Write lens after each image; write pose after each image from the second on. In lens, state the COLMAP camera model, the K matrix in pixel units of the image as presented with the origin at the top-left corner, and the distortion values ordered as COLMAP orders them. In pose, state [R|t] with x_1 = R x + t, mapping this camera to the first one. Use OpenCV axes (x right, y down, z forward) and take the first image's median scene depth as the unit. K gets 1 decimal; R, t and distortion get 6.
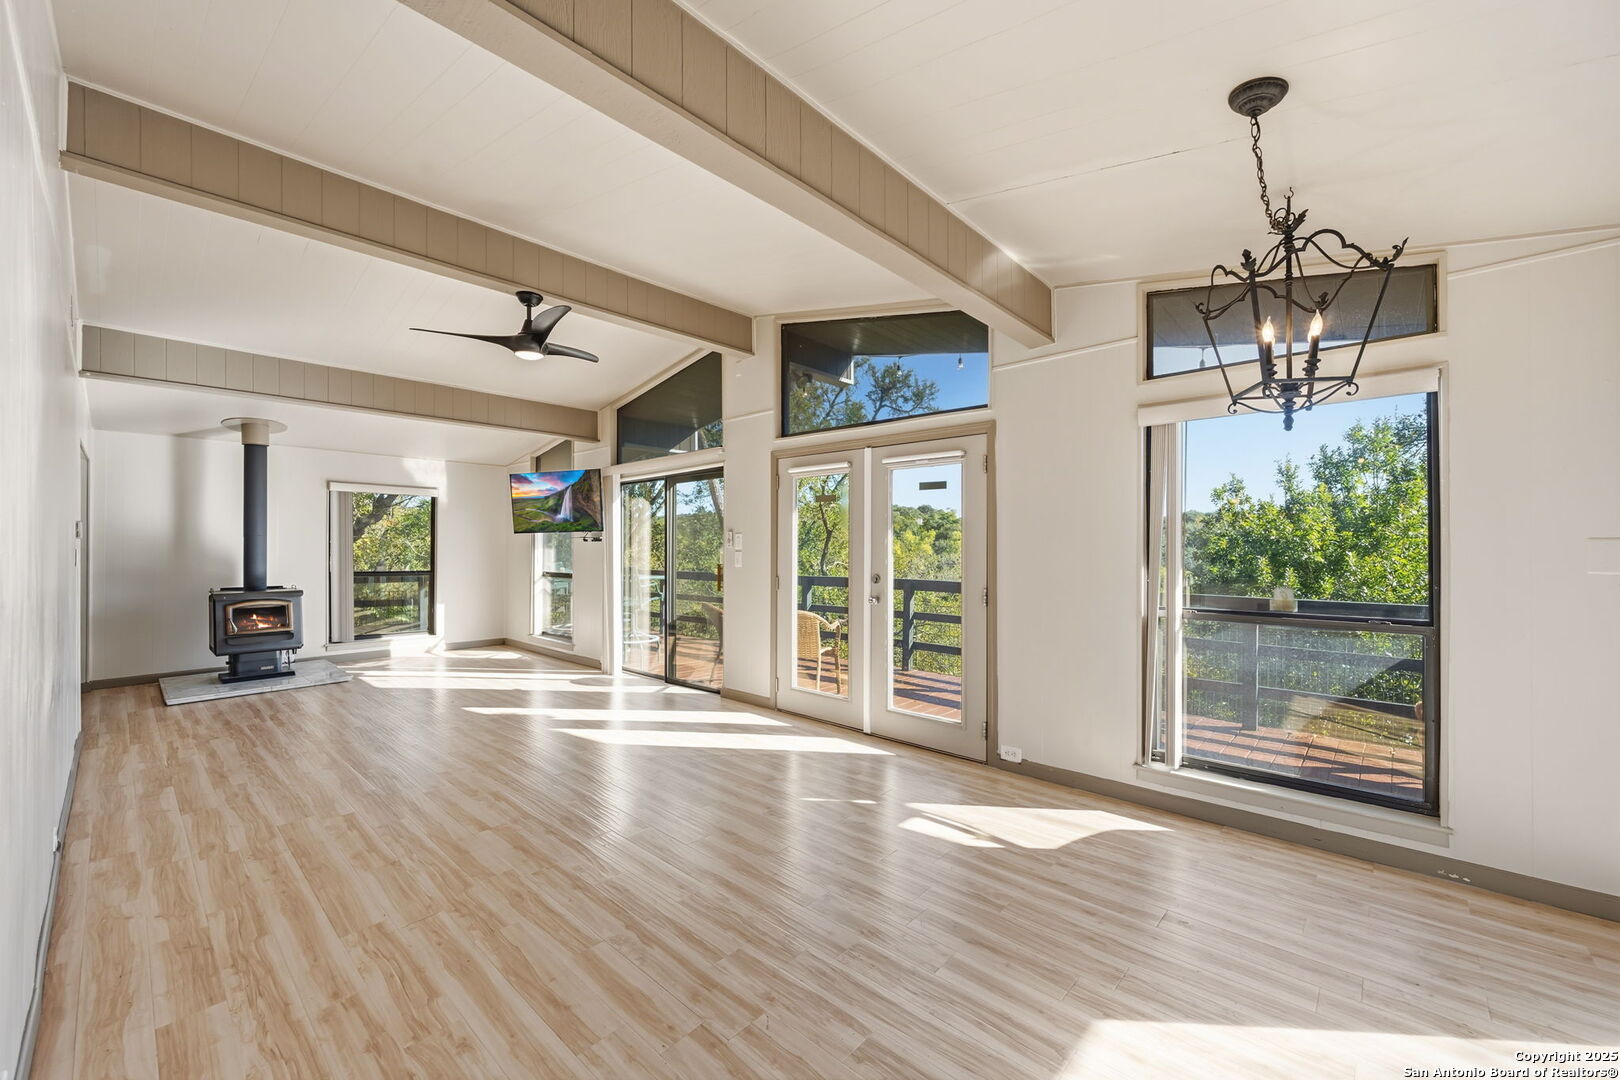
lens RADIAL K [[648.3, 0, 806.6], [0, 648.3, 538.2], [0, 0, 1]] dist [-0.004689, 0.000178]
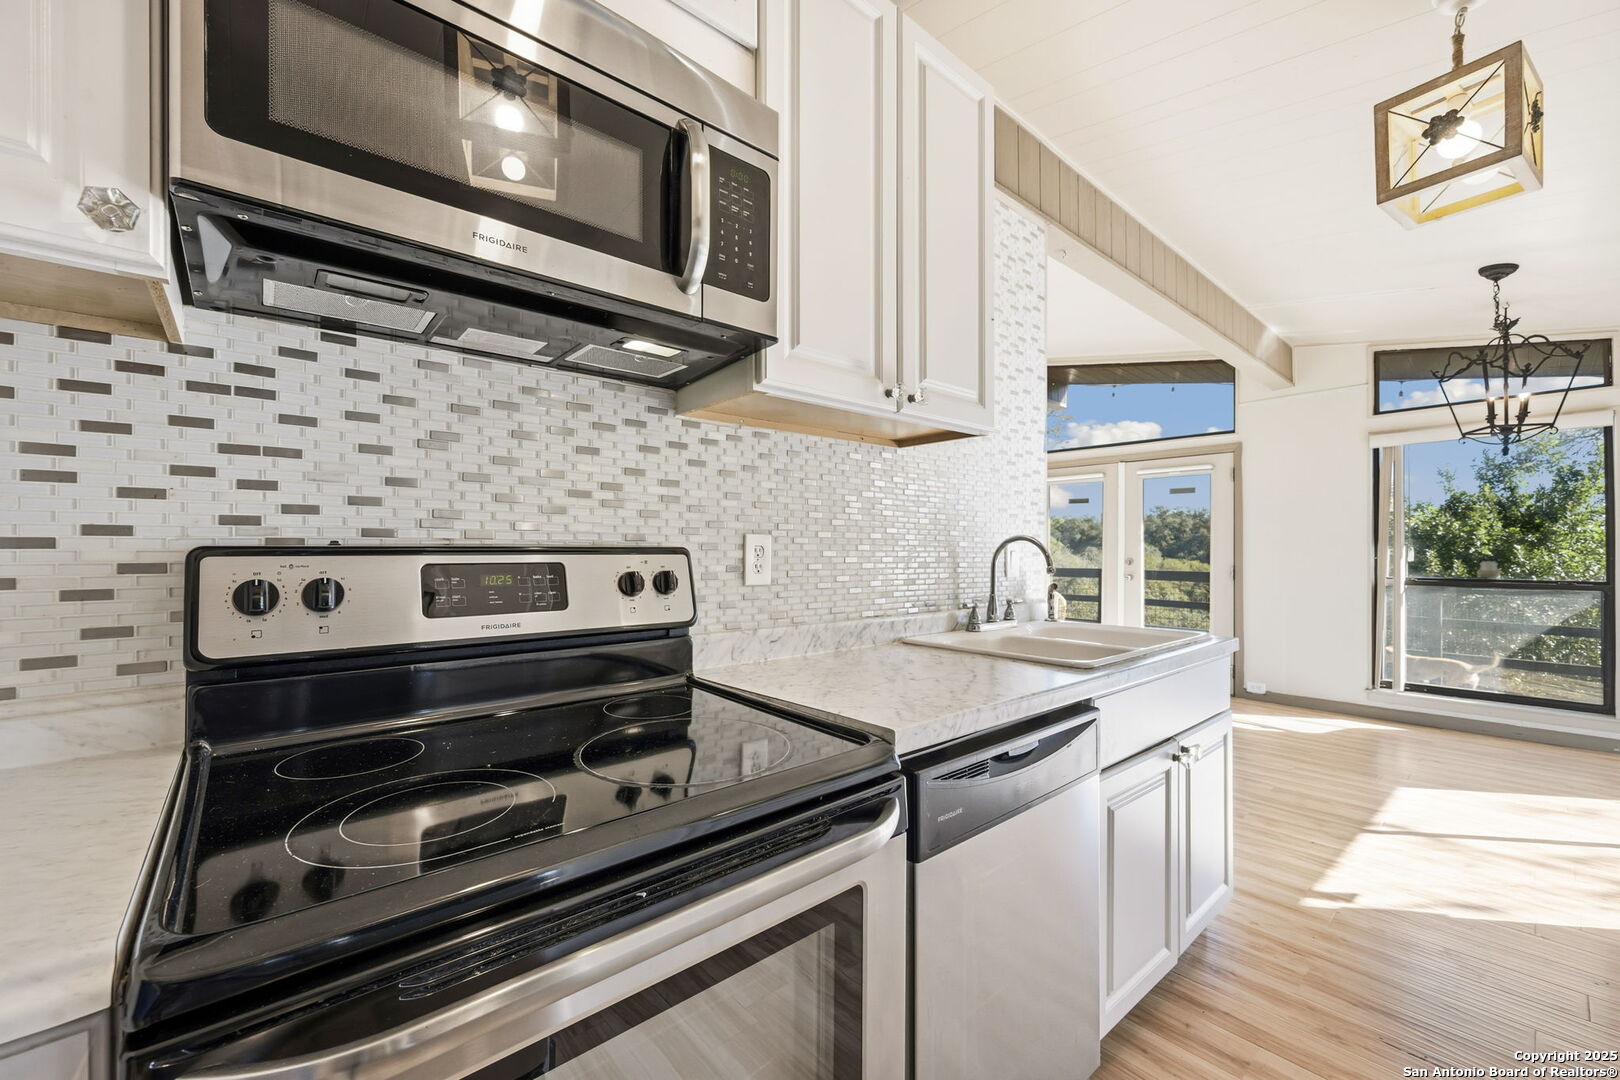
lens RADIAL K [[648.3, 0, 807.6], [0, 648.3, 542.0], [0, 0, 1]] dist [-0.004689, 0.000178]
pose [[0.993403, -0.000060, -0.114675, -0.443217], [0.000224, 0.999999, 0.001415, 0.023418], [0.114675, -0.001431, 0.993402, -0.438412]]
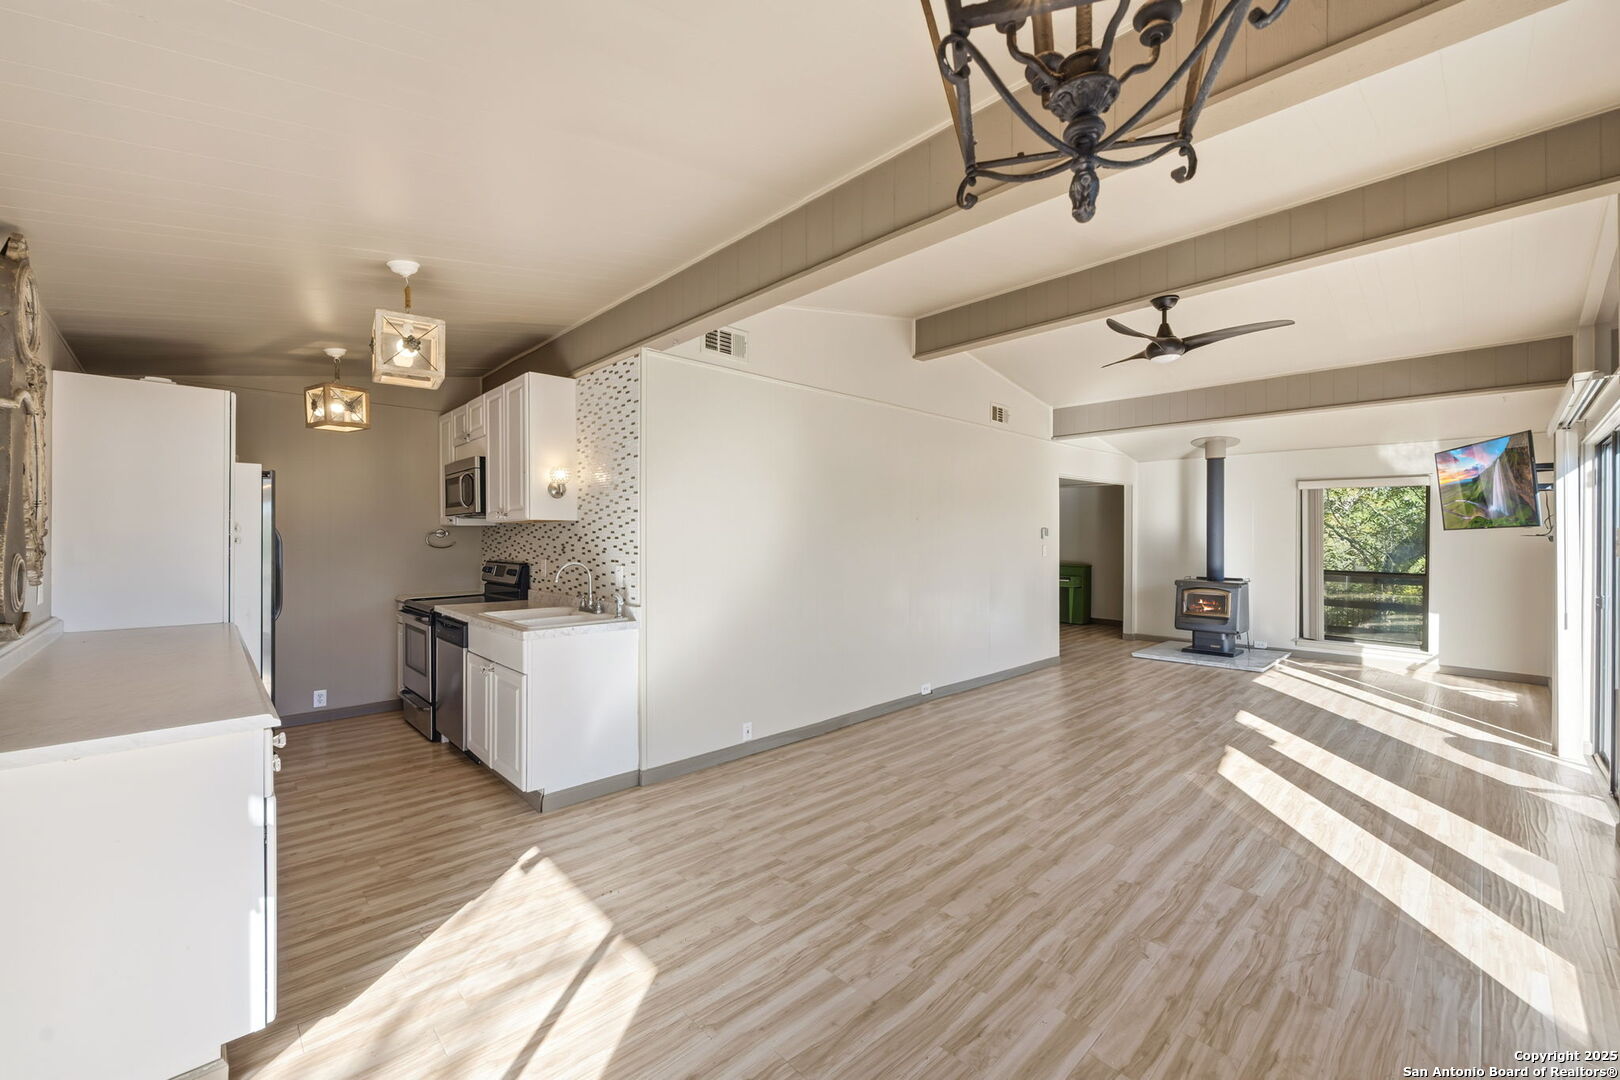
lens RADIAL K [[648.3, 0, 804.4], [0, 648.3, 540.2], [0, 0, 1]] dist [-0.004689, 0.000178]
pose [[-0.072745, 0.009204, -0.997308, 0.613187], [0.008566, 0.999926, 0.008603, -0.016297], [0.997314, -0.007917, -0.072818, 0.517008]]
